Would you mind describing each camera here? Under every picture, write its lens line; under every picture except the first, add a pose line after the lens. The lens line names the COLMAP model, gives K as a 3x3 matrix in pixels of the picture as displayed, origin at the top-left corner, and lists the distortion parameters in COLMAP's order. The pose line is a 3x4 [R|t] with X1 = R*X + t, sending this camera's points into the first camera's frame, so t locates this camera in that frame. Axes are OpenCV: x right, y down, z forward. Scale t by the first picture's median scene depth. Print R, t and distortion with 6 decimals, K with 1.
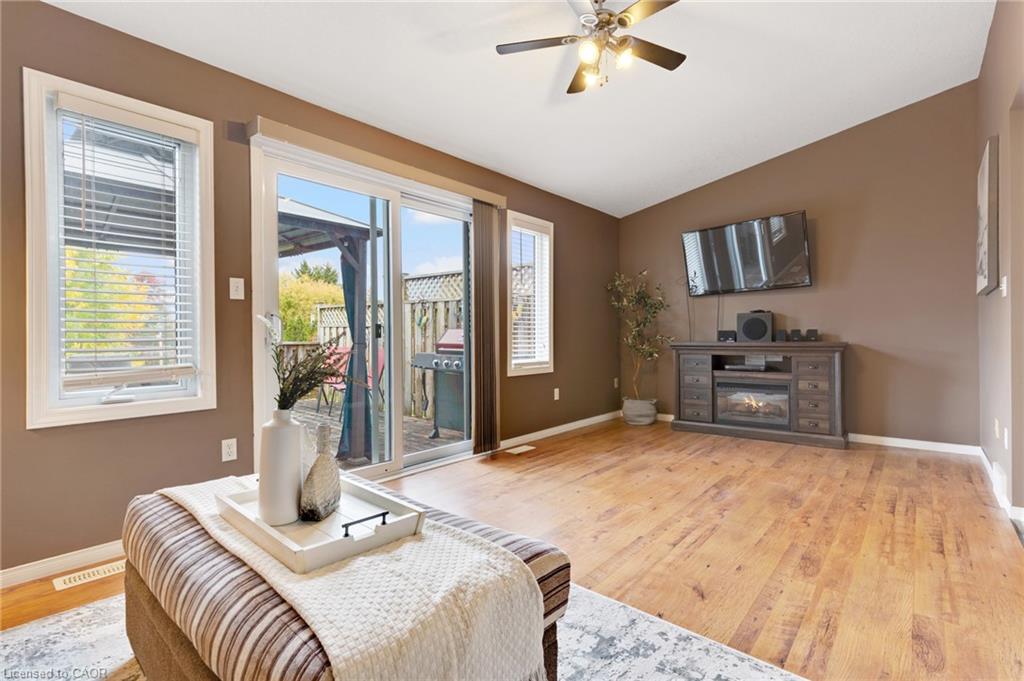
lens RADIAL K [[485.9, 0, 514.4], [0, 485.9, 340.7], [0, 0, 1]] dist [0.002631, 0.000595]
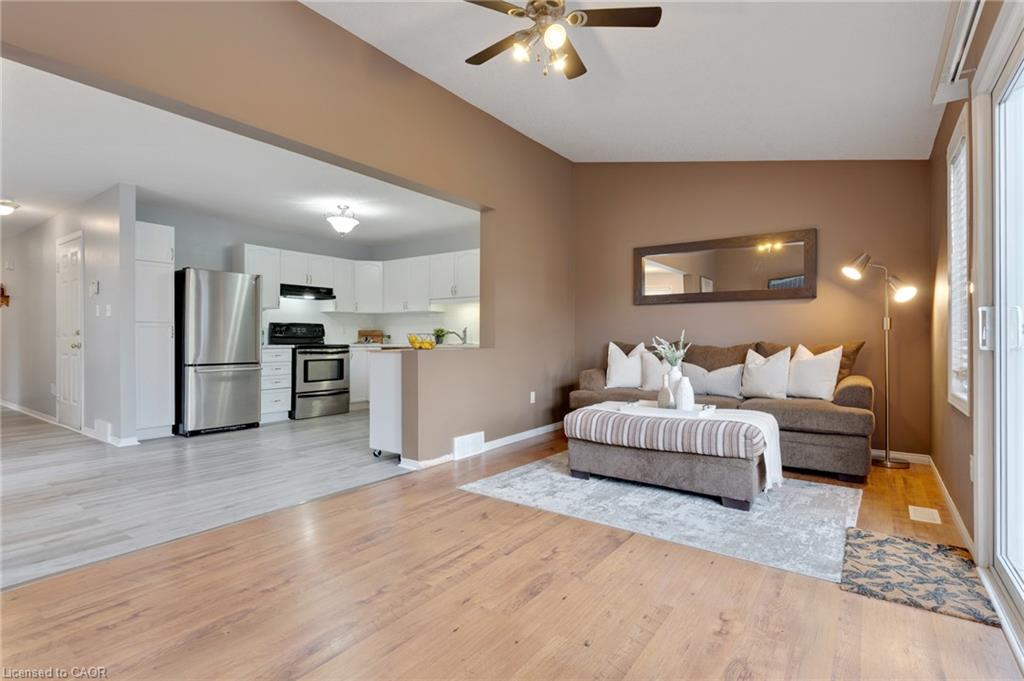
lens RADIAL K [[500.4, 0, 513.0], [0, 500.4, 336.1], [0, 0, 1]] dist [0.002203, -0.000649]
pose [[-0.996964, 0.006855, -0.077561, 0.175299], [0.006600, 0.999972, 0.003540, -0.011458], [0.077583, 0.003017, -0.996981, 1.075722]]
